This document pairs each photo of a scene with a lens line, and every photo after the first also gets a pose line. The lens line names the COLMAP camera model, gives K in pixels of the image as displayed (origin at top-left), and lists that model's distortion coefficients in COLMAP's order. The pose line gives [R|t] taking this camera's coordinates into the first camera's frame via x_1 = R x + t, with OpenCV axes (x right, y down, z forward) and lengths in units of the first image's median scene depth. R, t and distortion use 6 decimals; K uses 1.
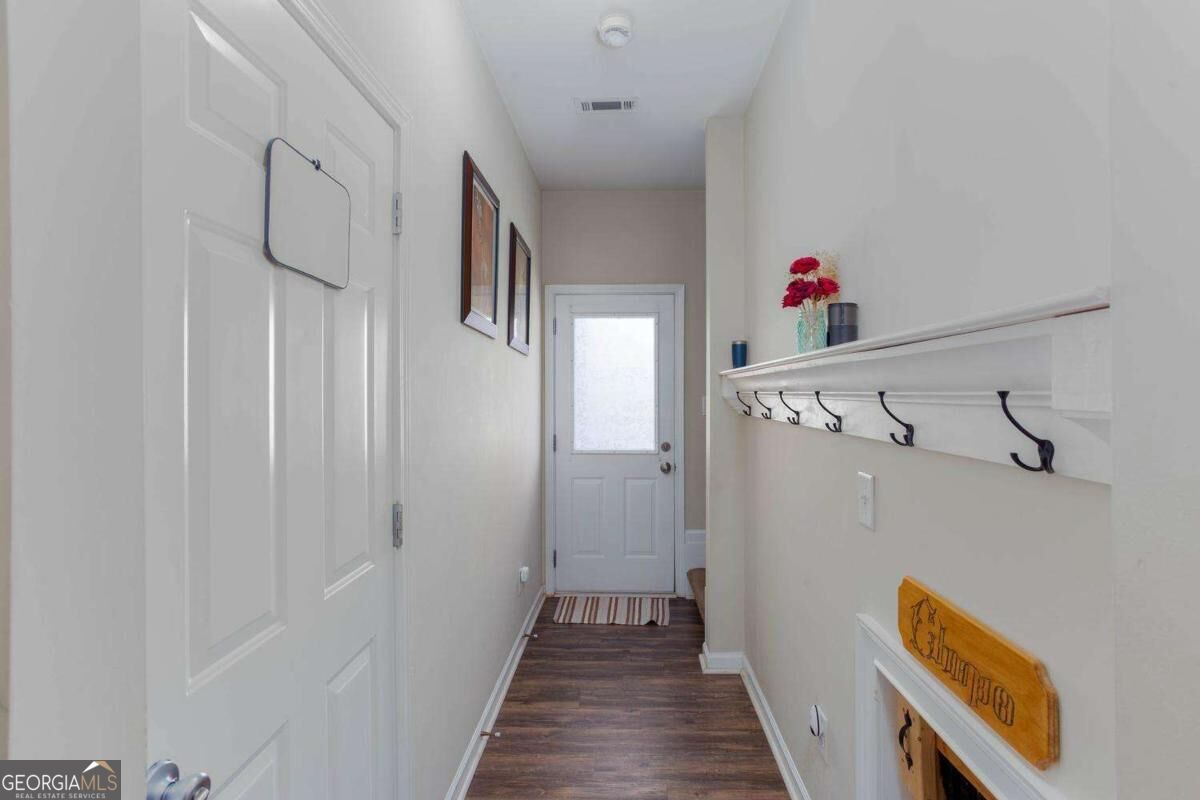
lens RADIAL K [[582.2, 0, 600.9], [0, 582.2, 395.3], [0, 0, 1]] dist [-0.014994, 0.002743]
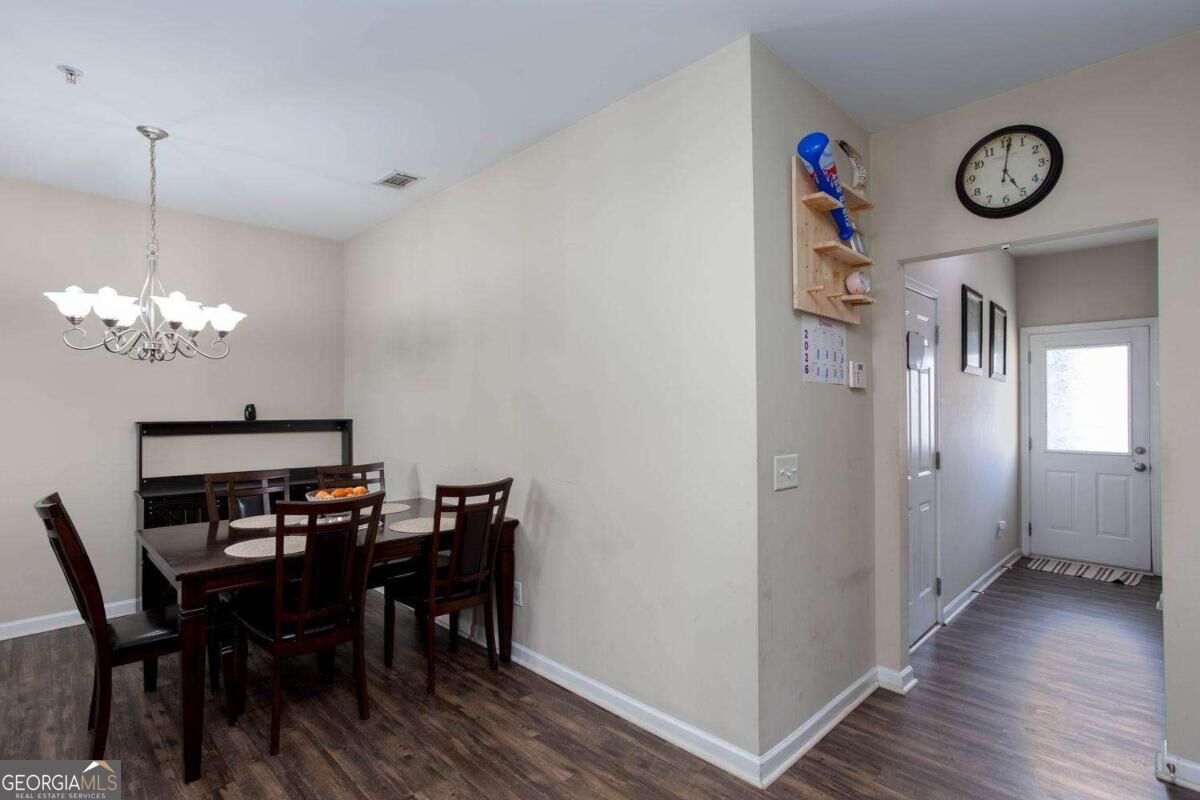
lens RADIAL K [[582.2, 0, 591.9], [0, 582.2, 401.3], [0, 0, 1]] dist [-0.014994, 0.002743]
pose [[0.727795, -0.005234, -0.685775, 0.104470], [-0.003355, 0.999932, -0.011193, 0.001640], [0.685787, 0.010447, 0.727728, -0.697906]]
